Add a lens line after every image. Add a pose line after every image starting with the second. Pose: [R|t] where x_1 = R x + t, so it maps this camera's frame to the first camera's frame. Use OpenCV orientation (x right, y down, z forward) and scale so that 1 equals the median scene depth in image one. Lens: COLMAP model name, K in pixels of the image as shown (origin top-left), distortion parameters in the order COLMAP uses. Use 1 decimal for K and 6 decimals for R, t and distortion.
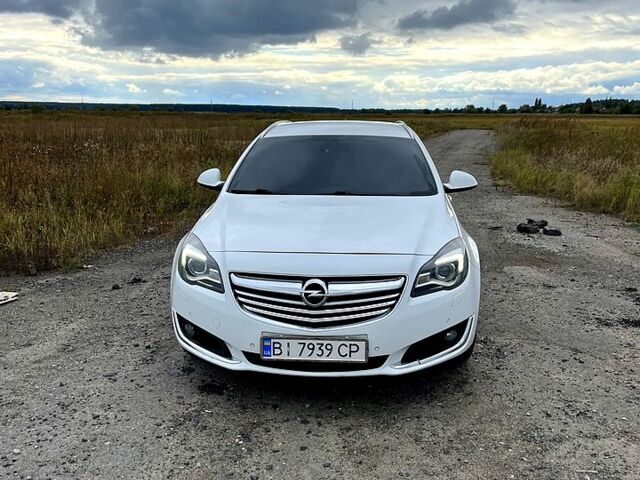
lens RADIAL K [[630.4, 0, 320.0], [0, 630.4, 240.0], [0, 0, 1]] dist [0.041834, -0.029336]
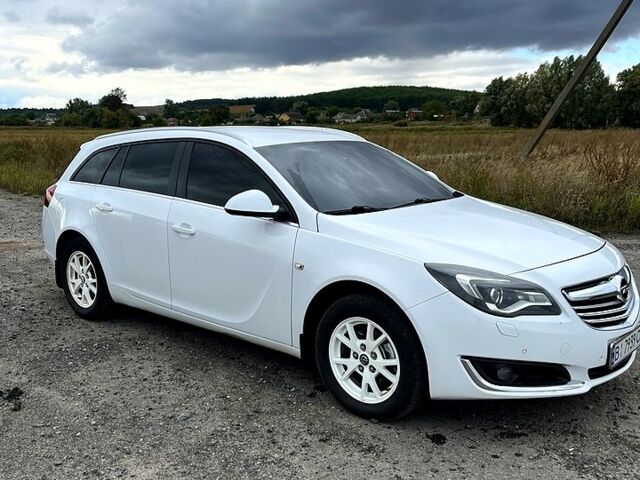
lens RADIAL K [[630.4, 0, 320.0], [0, 630.4, 240.0], [0, 0, 1]] dist [0.041834, -0.029336]
pose [[0.607160, -0.143615, 0.781493, -1.061382], [0.158264, 0.985681, 0.058180, -0.127033], [-0.778659, 0.088358, 0.621195, 0.710827]]
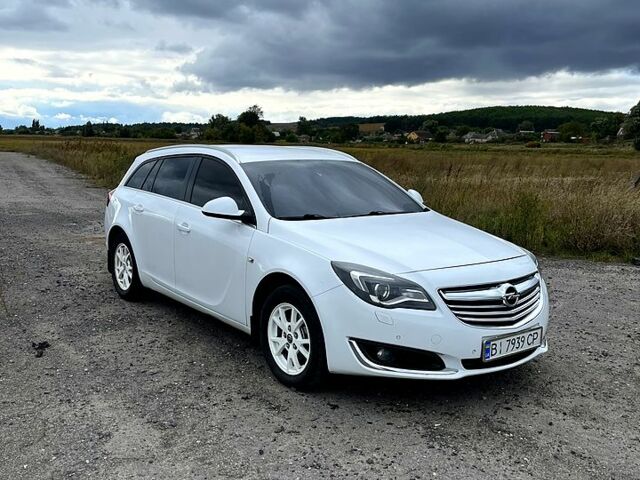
lens RADIAL K [[630.4, 0, 320.0], [0, 630.4, 240.0], [0, 0, 1]] dist [0.041834, -0.029336]
pose [[0.755131, -0.084340, 0.650126, -0.996054], [0.106809, 0.994267, 0.004925, -0.059842], [-0.646815, 0.065720, 0.759810, 0.317813]]
